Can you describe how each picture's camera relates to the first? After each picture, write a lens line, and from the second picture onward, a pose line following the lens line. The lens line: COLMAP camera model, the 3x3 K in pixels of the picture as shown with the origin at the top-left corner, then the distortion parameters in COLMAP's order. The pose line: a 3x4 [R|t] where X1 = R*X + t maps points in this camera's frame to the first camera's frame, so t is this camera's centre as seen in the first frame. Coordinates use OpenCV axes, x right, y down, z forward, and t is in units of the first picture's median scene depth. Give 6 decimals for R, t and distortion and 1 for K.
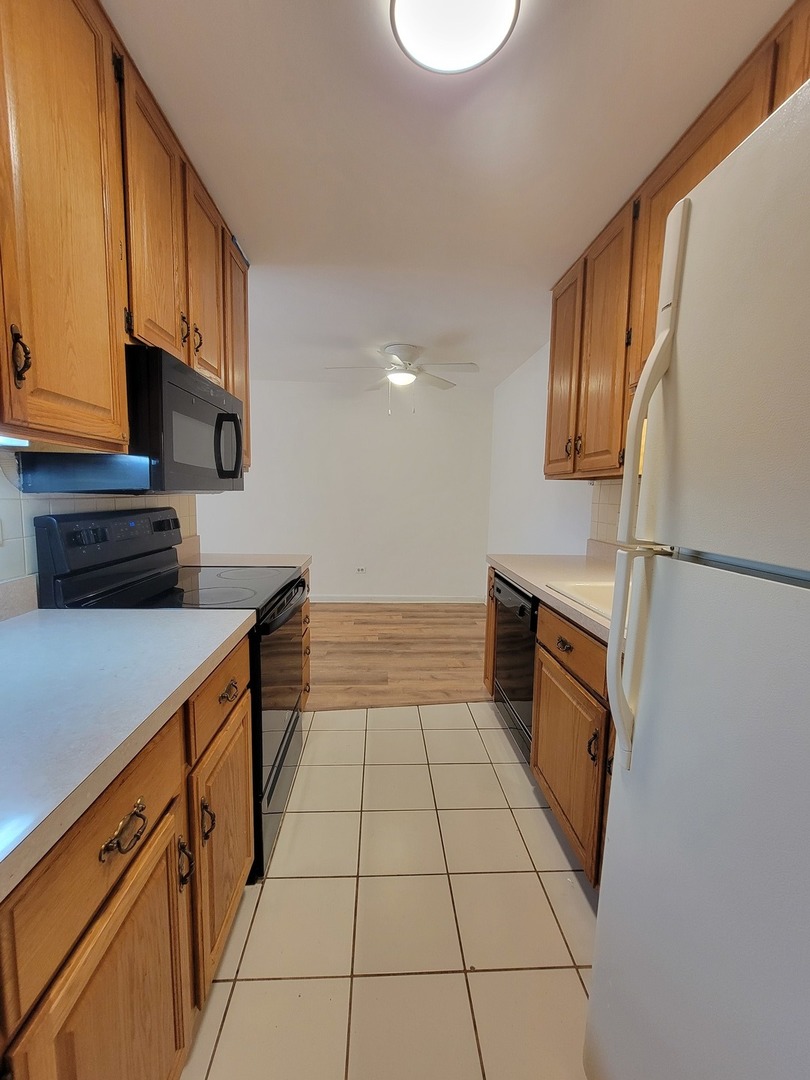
lens RADIAL K [[440.8, 0, 403.2], [0, 440.8, 539.3], [0, 0, 1]] dist [-0.001626, 0.000364]
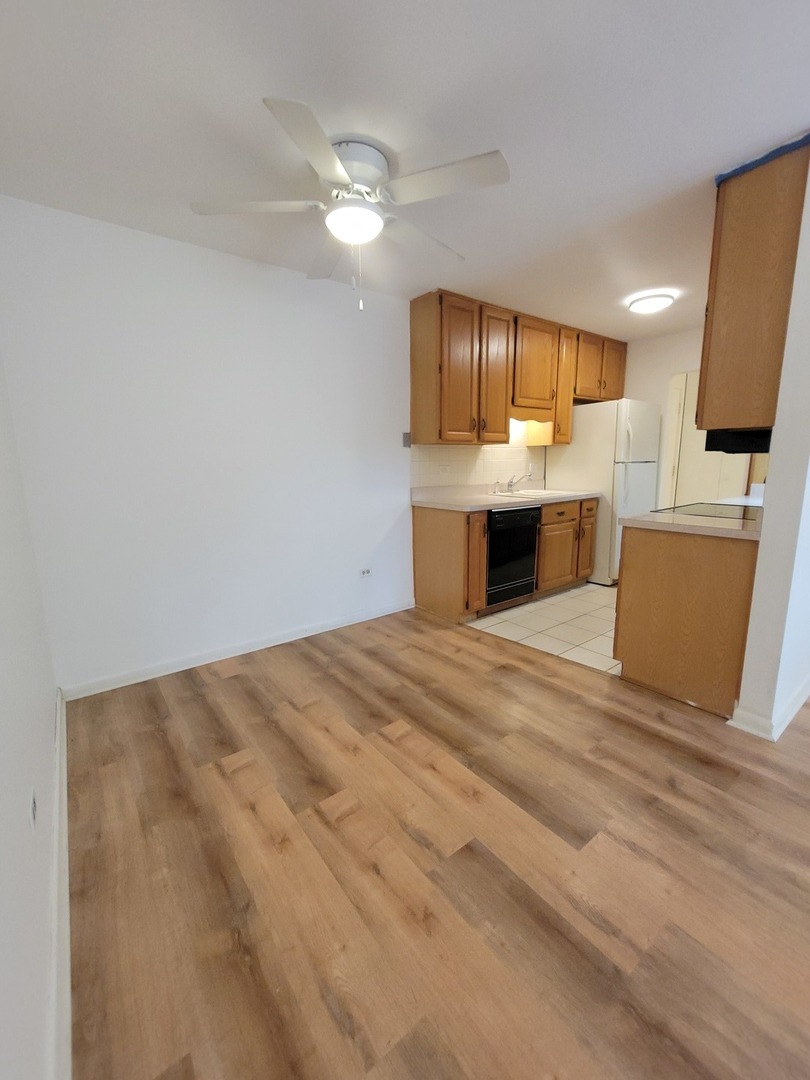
lens RADIAL K [[440.8, 0, 403.2], [0, 440.8, 539.3], [0, 0, 1]] dist [-0.001626, 0.000364]
pose [[-0.561776, -0.155310, 0.812580, -0.507478], [0.091759, 0.964462, 0.247778, -0.139570], [-0.822185, 0.213757, -0.527561, 1.310397]]
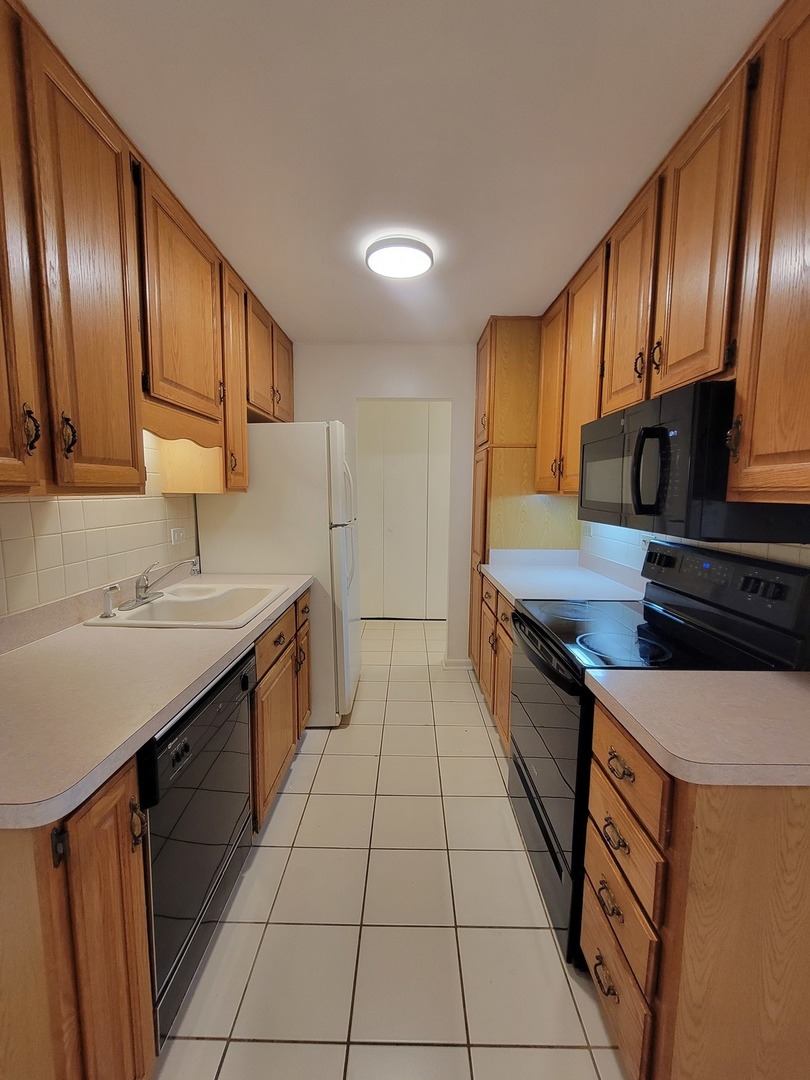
lens RADIAL K [[440.8, 0, 403.2], [0, 440.8, 539.3], [0, 0, 1]] dist [-0.001626, 0.000364]
pose [[-0.997528, -0.031144, 0.062988, -0.018529], [-0.016970, 0.976655, 0.214142, -0.125251], [-0.068187, 0.212544, -0.974770, 0.881727]]
